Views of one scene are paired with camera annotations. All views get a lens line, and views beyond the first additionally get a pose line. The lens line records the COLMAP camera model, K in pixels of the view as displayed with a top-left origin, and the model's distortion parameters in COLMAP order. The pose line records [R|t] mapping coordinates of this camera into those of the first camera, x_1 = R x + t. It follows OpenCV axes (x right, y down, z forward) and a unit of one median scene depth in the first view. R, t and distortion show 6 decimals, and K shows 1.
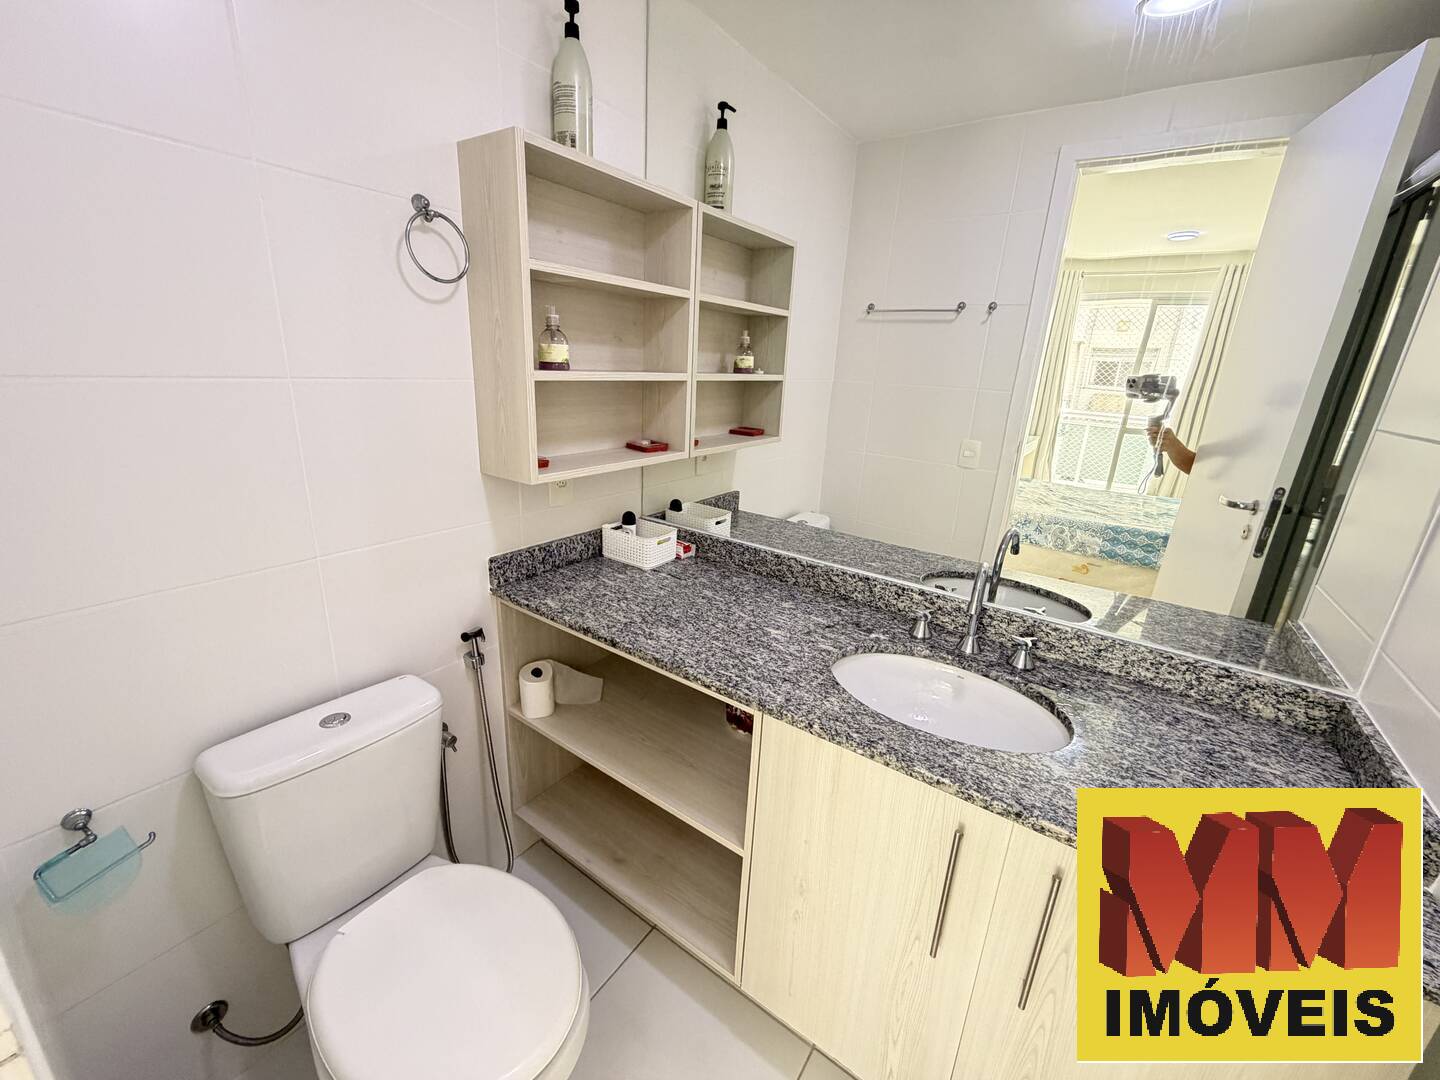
lens RADIAL K [[571.7, 0, 715.7], [0, 571.7, 534.7], [0, 0, 1]] dist [0.003396, -0.000343]
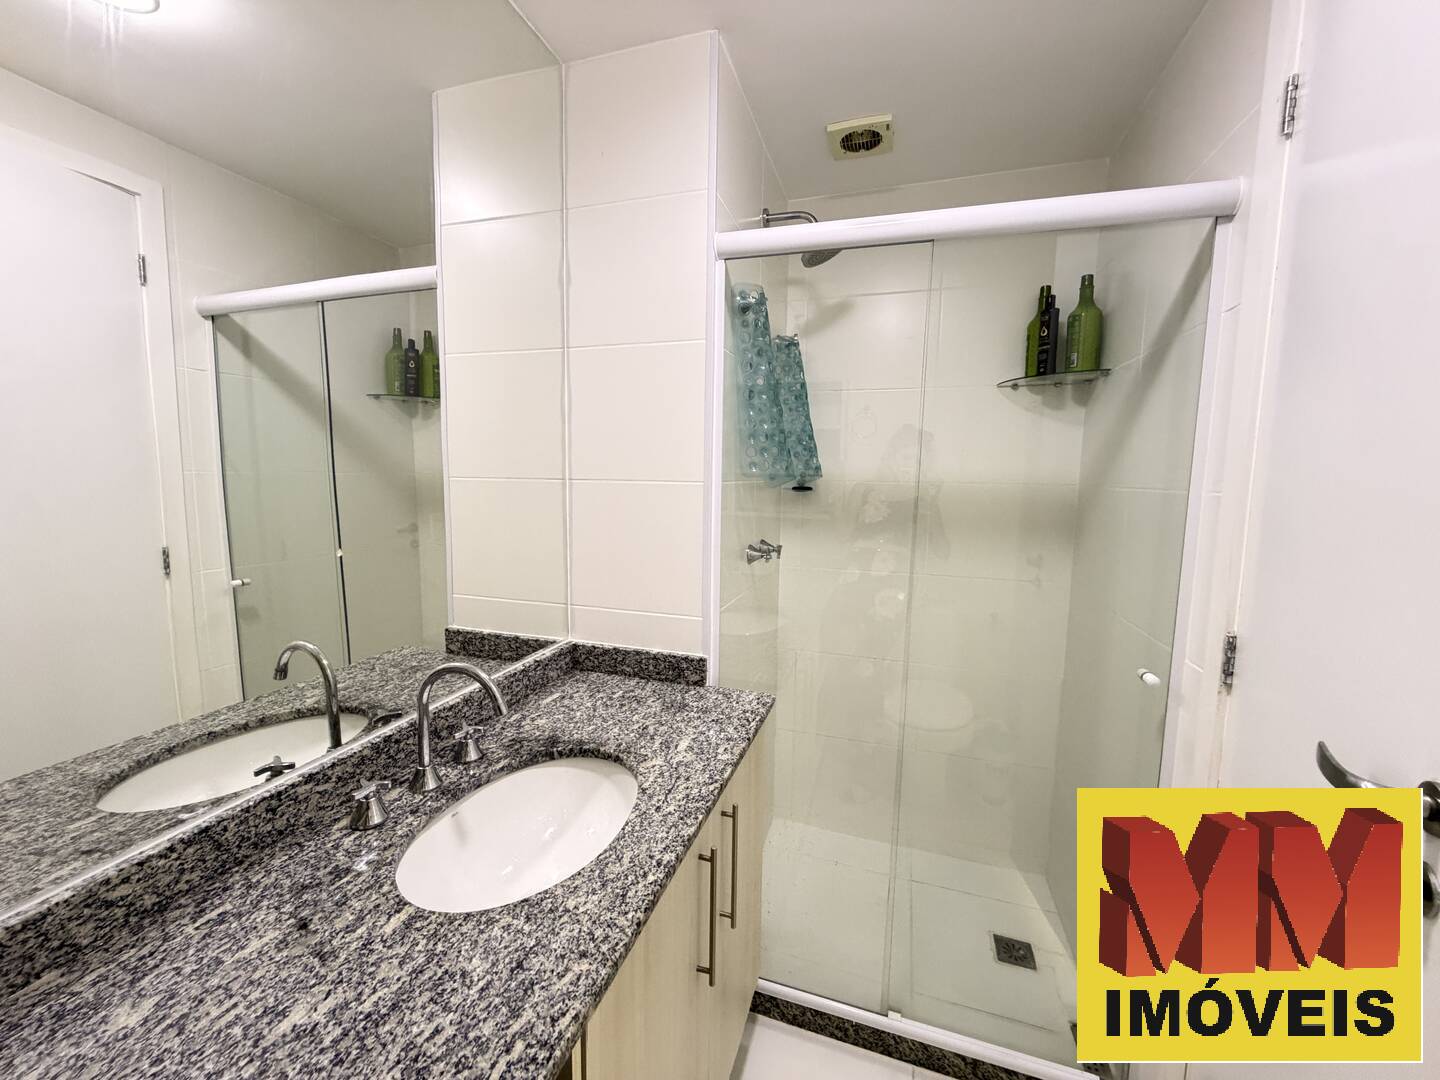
lens RADIAL K [[571.7, 0, 715.7], [0, 571.7, 534.7], [0, 0, 1]] dist [0.003396, -0.000343]
pose [[-0.284314, -0.158570, 0.945527, -0.353655], [0.250573, 0.939657, 0.232932, -0.203533], [-0.925407, 0.303149, -0.227425, 0.718091]]
